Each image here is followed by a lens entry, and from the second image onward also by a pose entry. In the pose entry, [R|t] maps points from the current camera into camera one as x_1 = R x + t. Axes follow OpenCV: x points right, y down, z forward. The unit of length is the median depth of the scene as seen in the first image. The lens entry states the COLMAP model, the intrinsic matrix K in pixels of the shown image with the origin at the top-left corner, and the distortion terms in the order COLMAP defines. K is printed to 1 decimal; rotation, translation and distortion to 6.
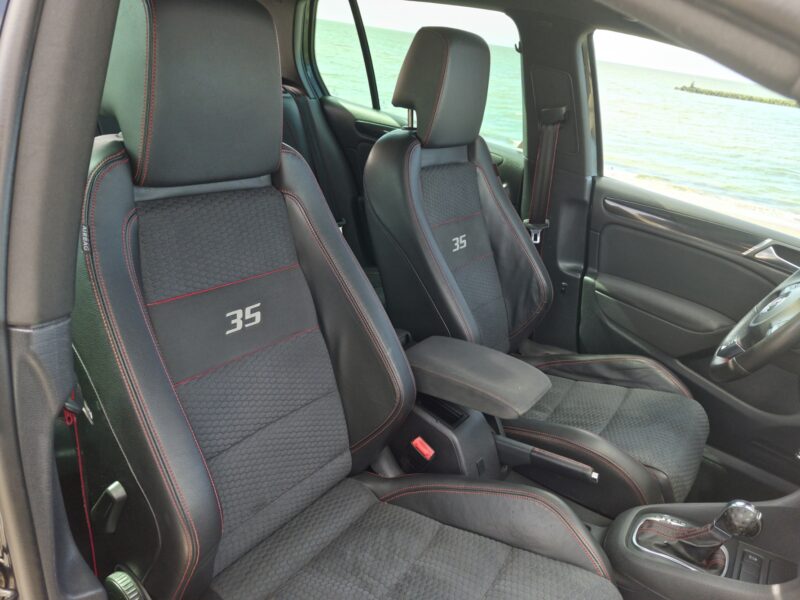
lens RADIAL K [[532.8, 0, 396.6], [0, 532.8, 302.2], [0, 0, 1]] dist [0.047815, -0.054898]
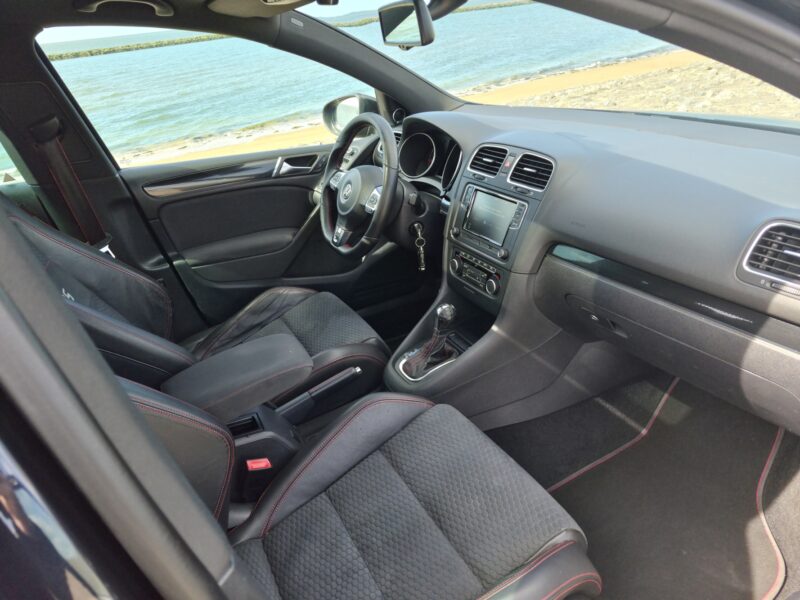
lens RADIAL K [[532.8, 0, 396.6], [0, 532.8, 302.2], [0, 0, 1]] dist [0.047815, -0.054898]
pose [[0.435762, -0.573939, 0.693330, -0.351636], [0.533680, 0.785053, 0.314447, -0.138093], [-0.724774, 0.232992, 0.648396, 0.096257]]
